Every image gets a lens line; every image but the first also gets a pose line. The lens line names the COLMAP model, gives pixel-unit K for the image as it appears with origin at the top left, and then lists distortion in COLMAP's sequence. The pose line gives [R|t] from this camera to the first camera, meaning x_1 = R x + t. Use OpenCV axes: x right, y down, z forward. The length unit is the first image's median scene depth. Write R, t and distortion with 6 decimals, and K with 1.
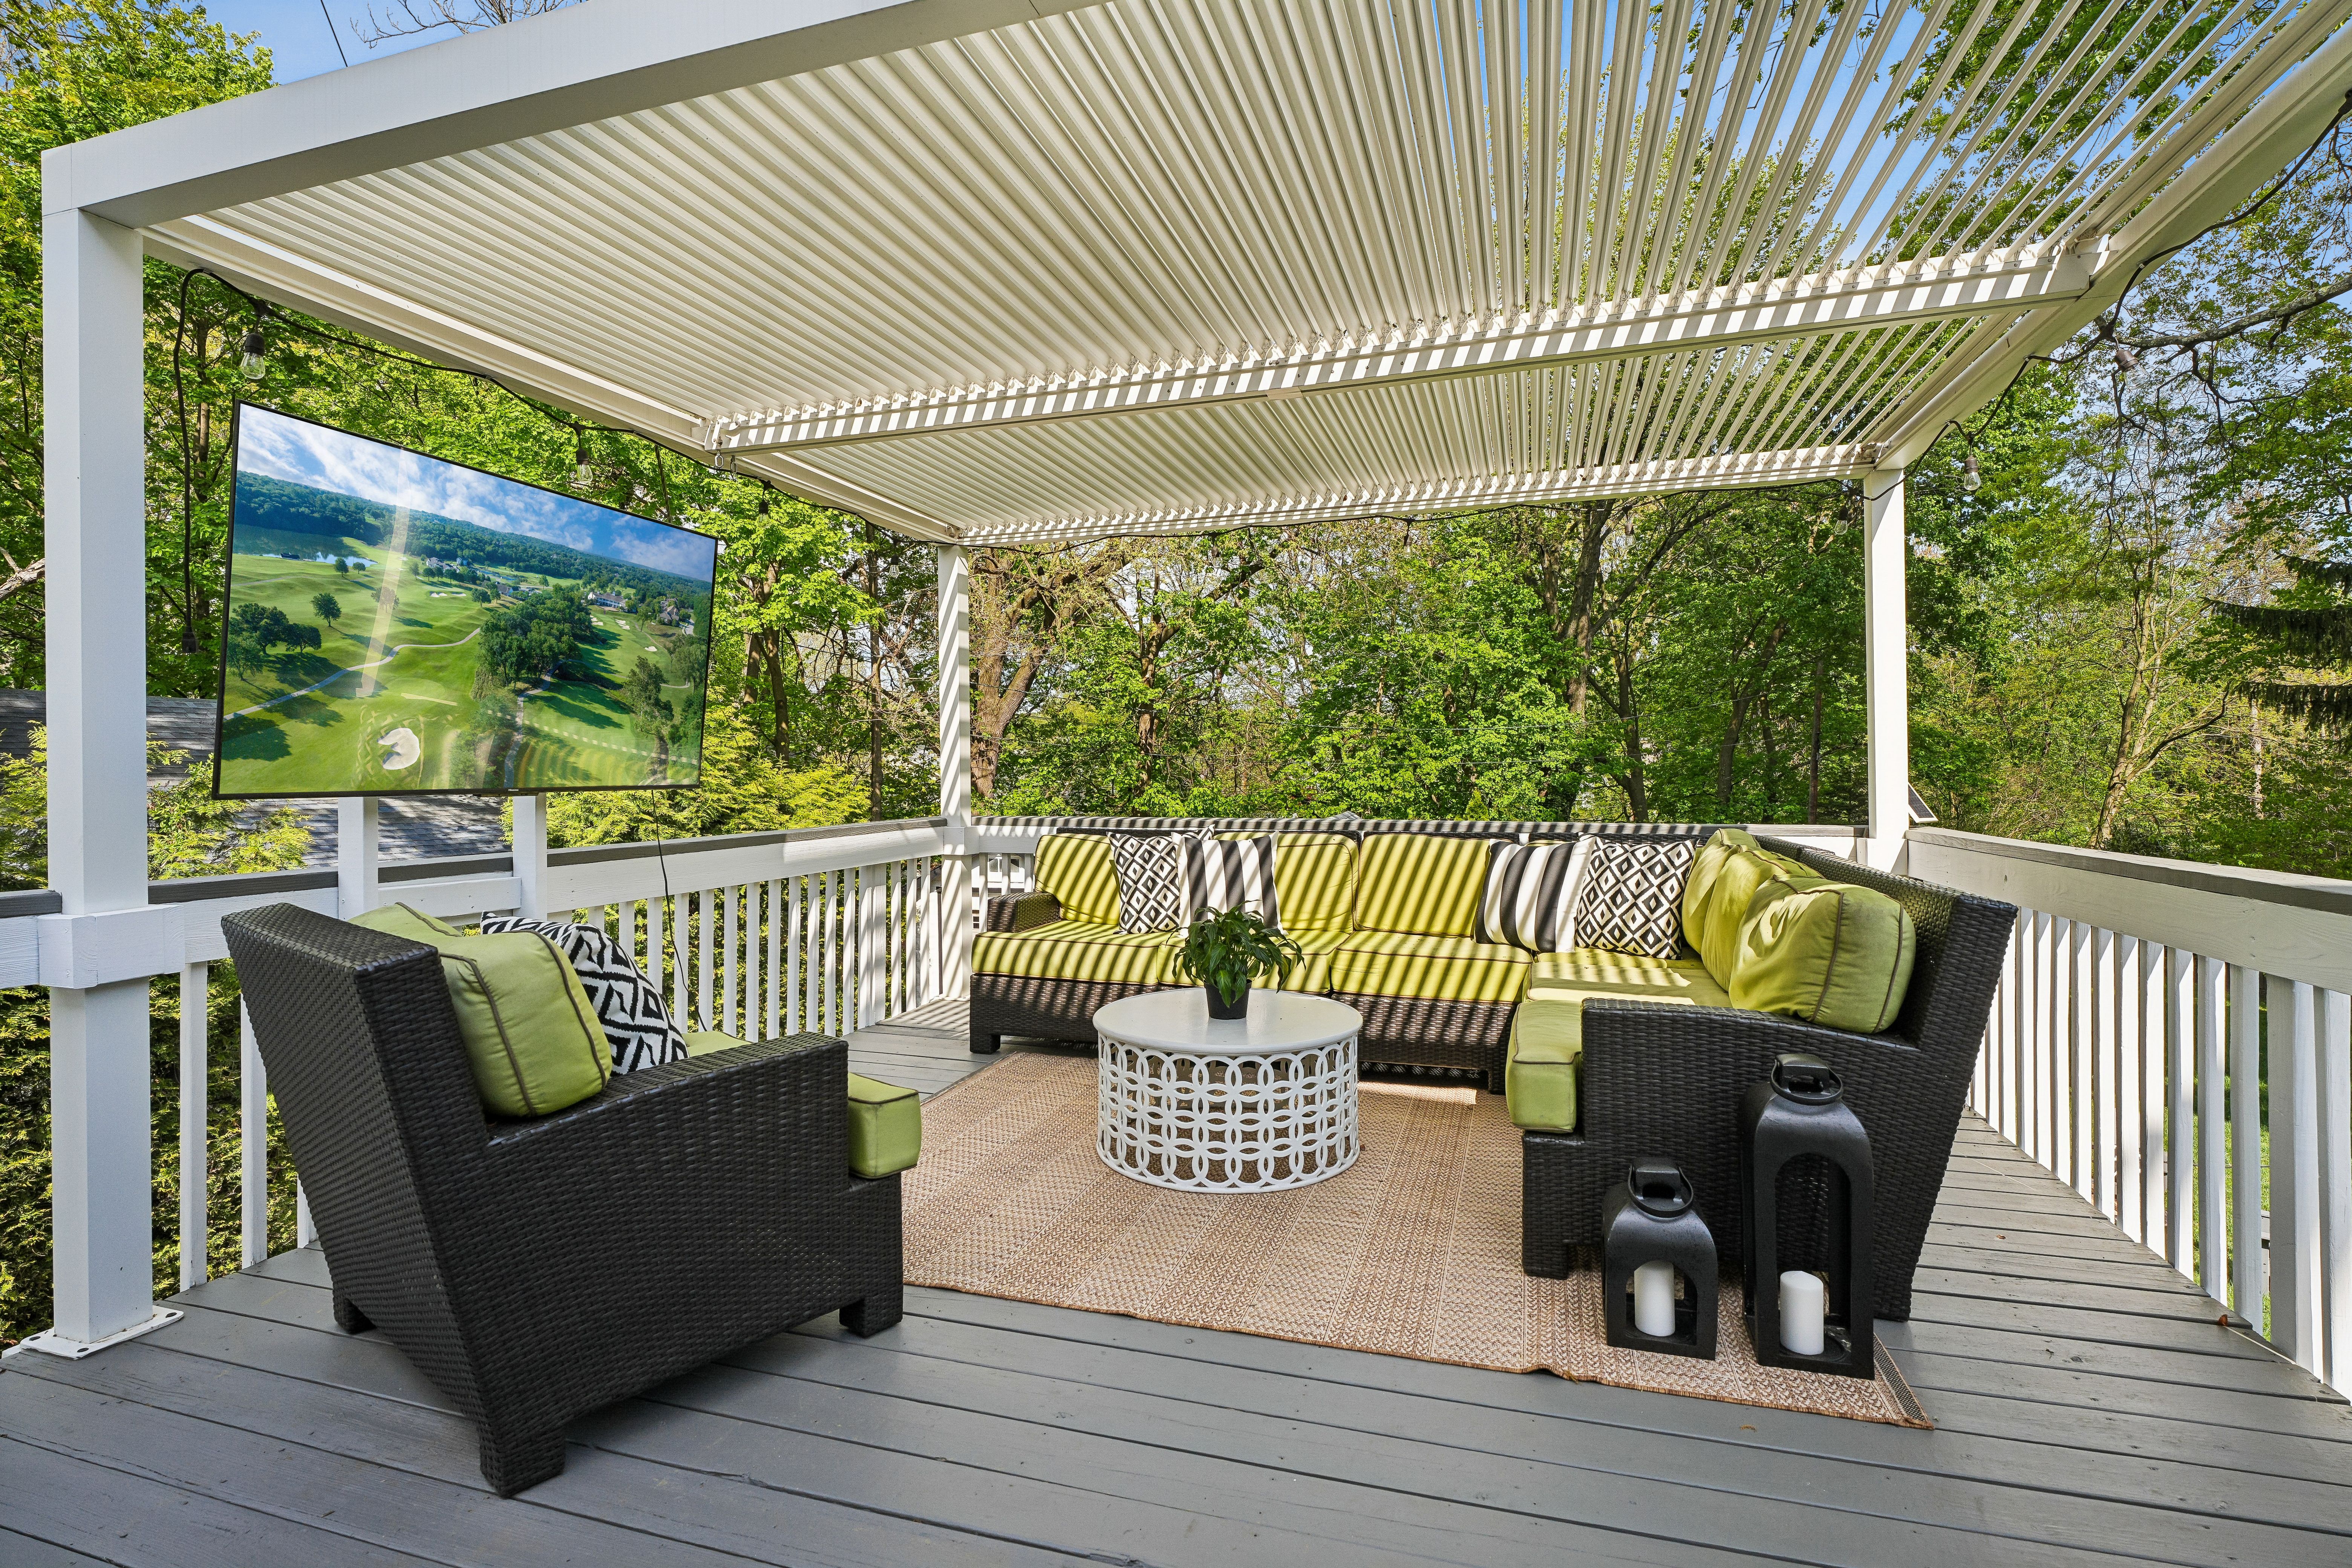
lens RADIAL K [[1105.6, 0, 1181.7], [0, 1105.6, 767.3], [0, 0, 1]] dist [0.002399, 0.000256]
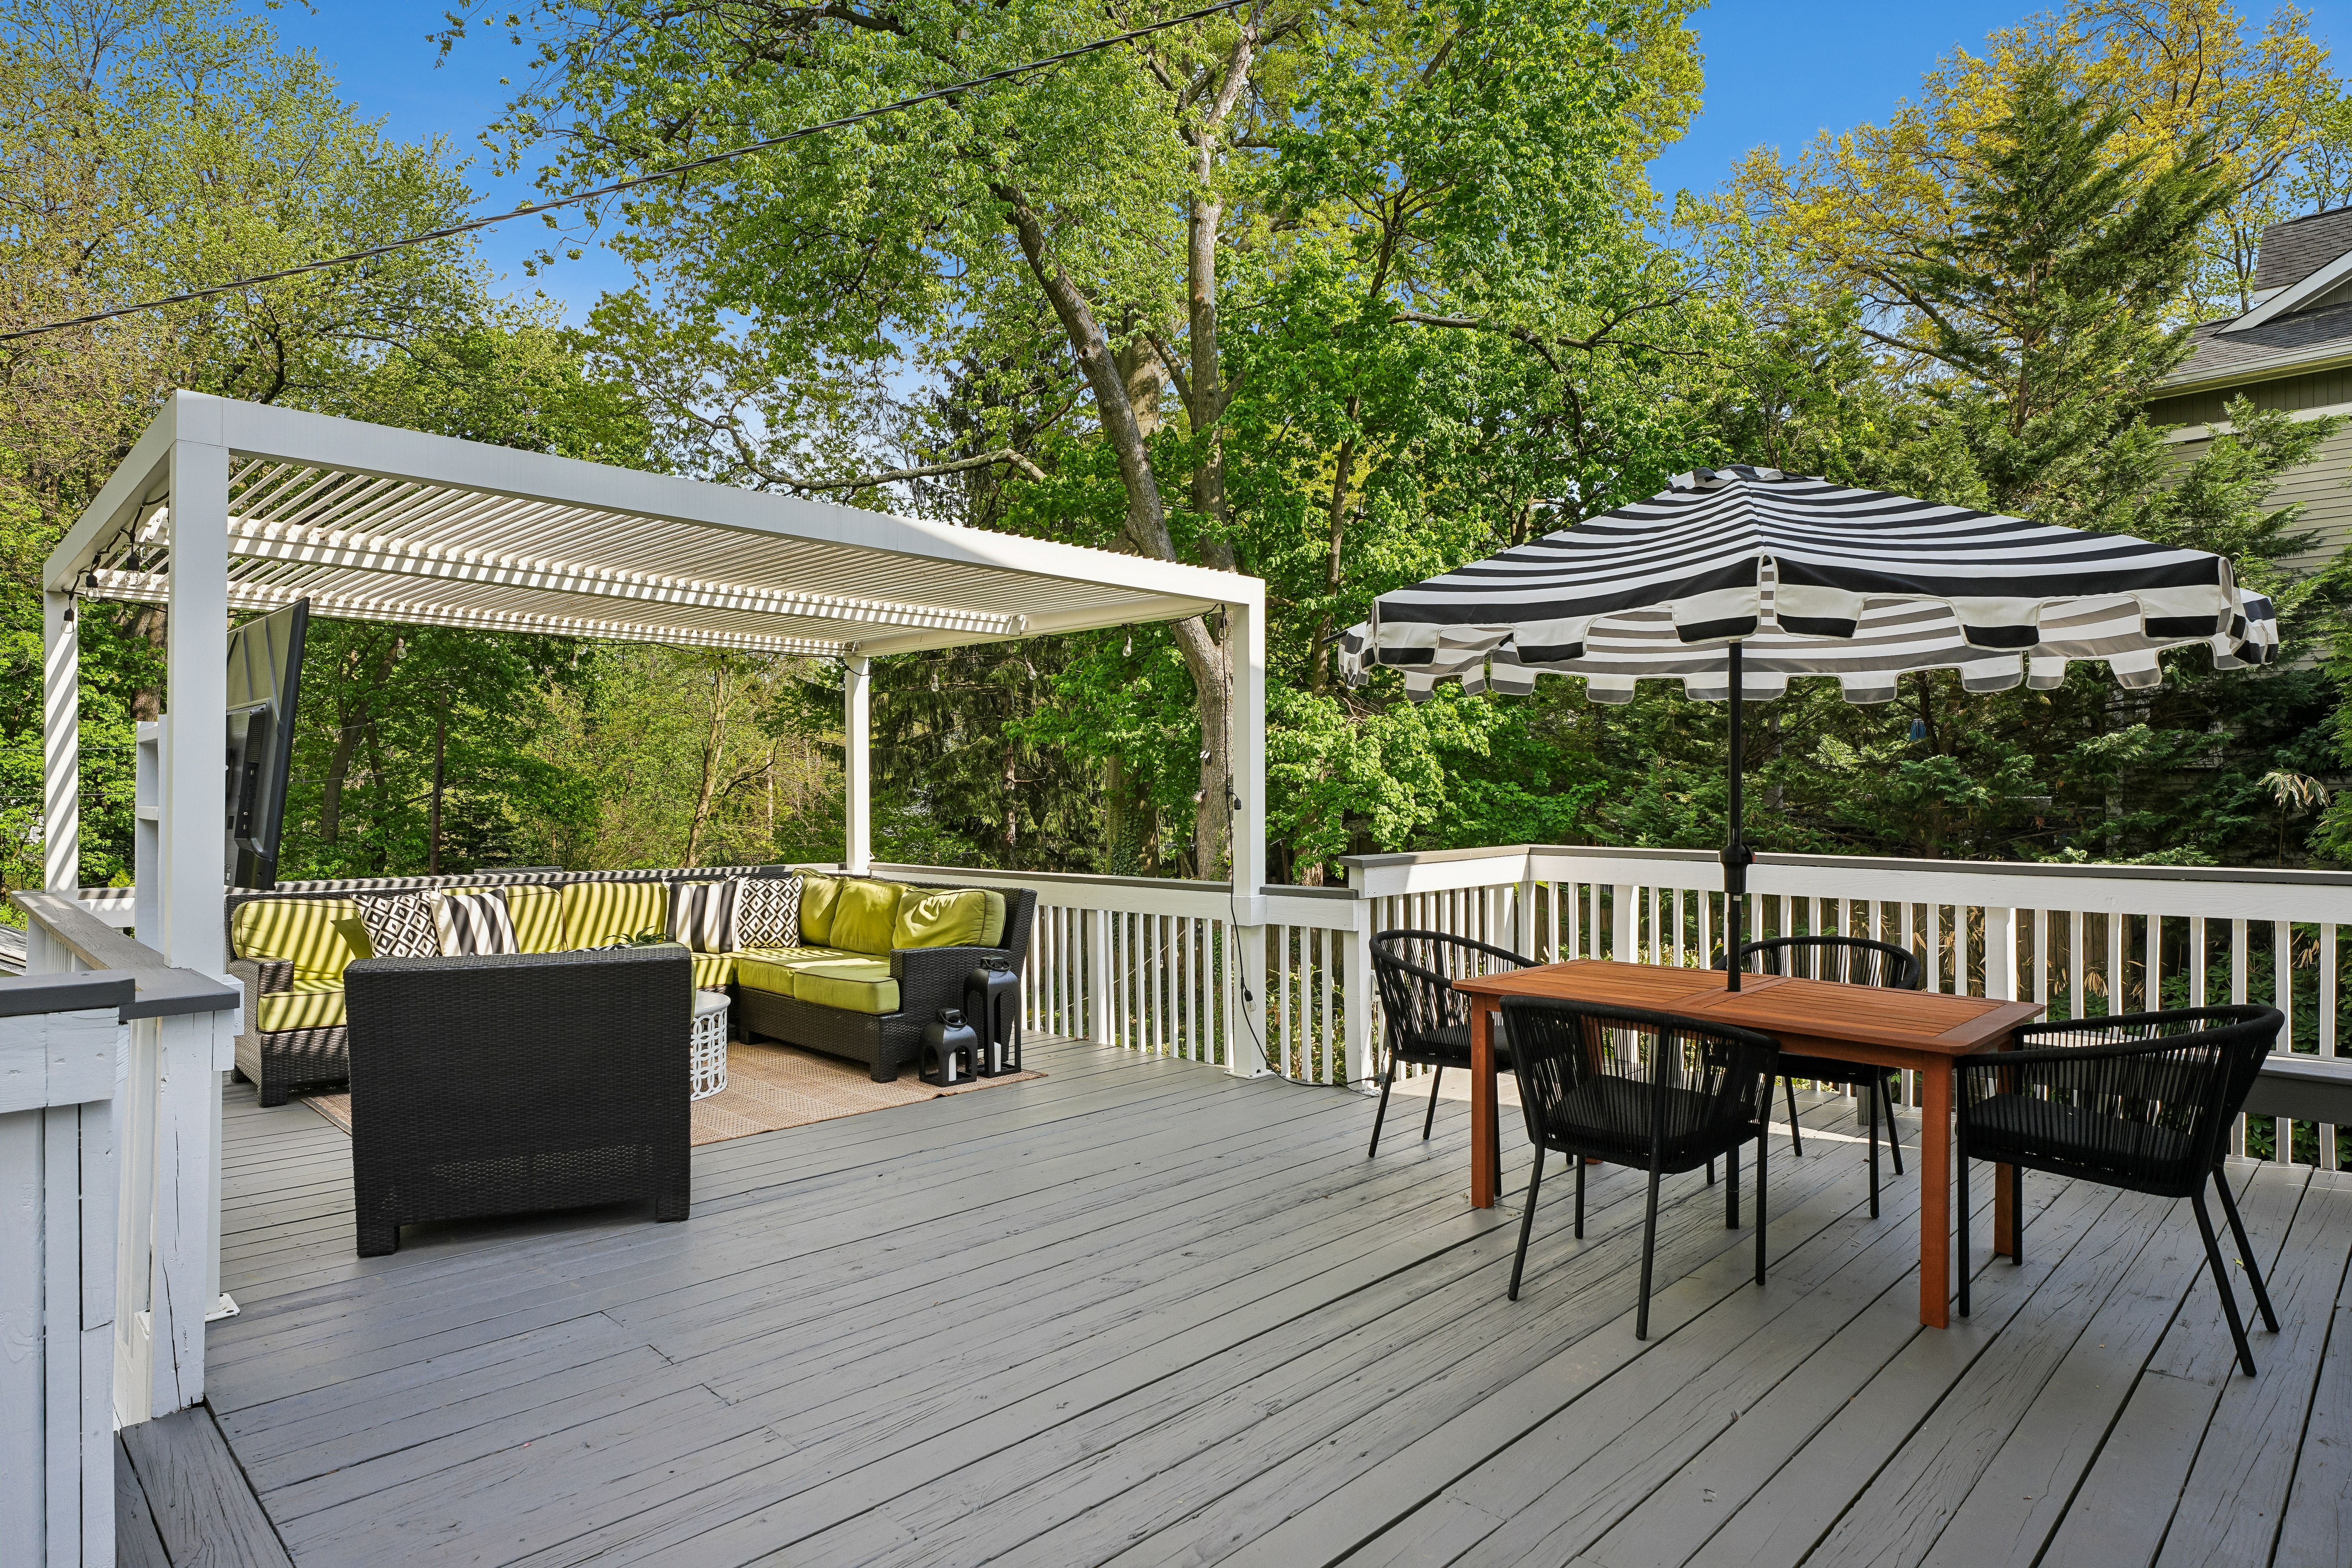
lens RADIAL K [[1304.4, 0, 1176.0], [0, 1304.4, 784.0], [0, 0, 1]] dist [-0.000699, -0.000201]
pose [[0.456753, 0.016611, 0.889439, -1.127498], [-0.007731, 0.999862, -0.014703, -0.050500], [-0.889560, -0.000161, 0.456818, -0.421810]]
